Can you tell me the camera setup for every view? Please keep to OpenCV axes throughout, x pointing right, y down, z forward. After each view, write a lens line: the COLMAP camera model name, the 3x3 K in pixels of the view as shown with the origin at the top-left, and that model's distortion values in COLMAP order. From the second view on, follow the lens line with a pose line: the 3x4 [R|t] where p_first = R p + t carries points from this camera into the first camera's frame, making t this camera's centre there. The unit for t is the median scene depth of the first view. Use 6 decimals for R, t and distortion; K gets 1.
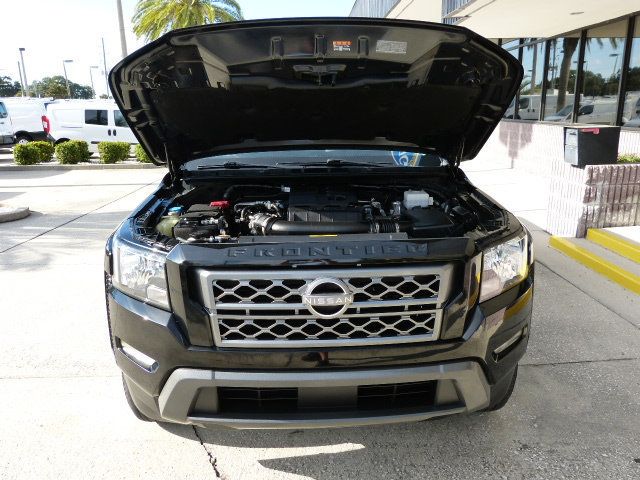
lens RADIAL K [[509.1, 0, 319.8], [0, 509.1, 243.1], [0, 0, 1]] dist [-0.040389, 0.015452]
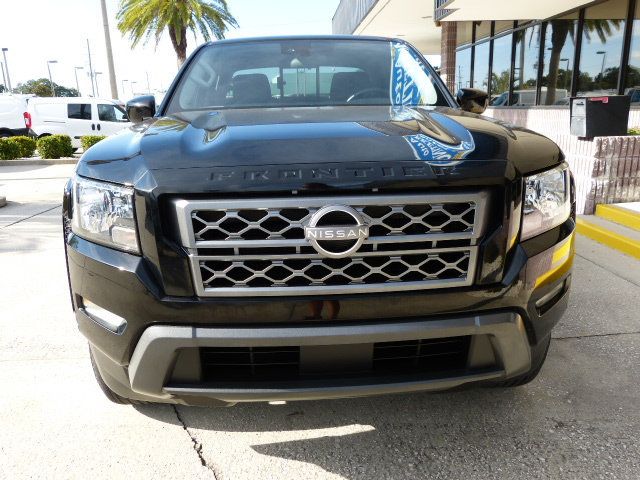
lens RADIAL K [[509.1, 0, 317.3], [0, 509.1, 244.3], [0, 0, 1]] dist [-0.040389, 0.015452]
pose [[0.999798, -0.012162, 0.015985, -0.021849], [0.012181, 0.999925, -0.001099, 0.099953], [-0.015970, 0.001293, 0.999872, 0.157559]]
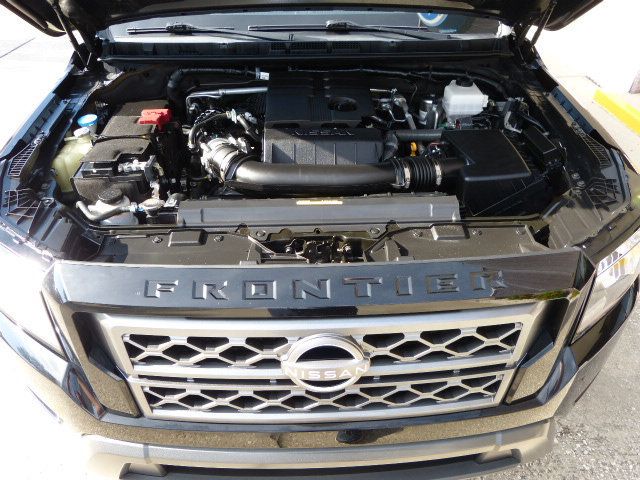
lens RADIAL K [[509.1, 0, 319.8], [0, 509.1, 243.0], [0, 0, 1]] dist [-0.040389, 0.015452]
pose [[0.999888, 0.008691, 0.012164, 0.000584], [-0.012516, 0.931614, 0.363232, -0.178393], [-0.008176, -0.363344, 0.931619, 0.398039]]
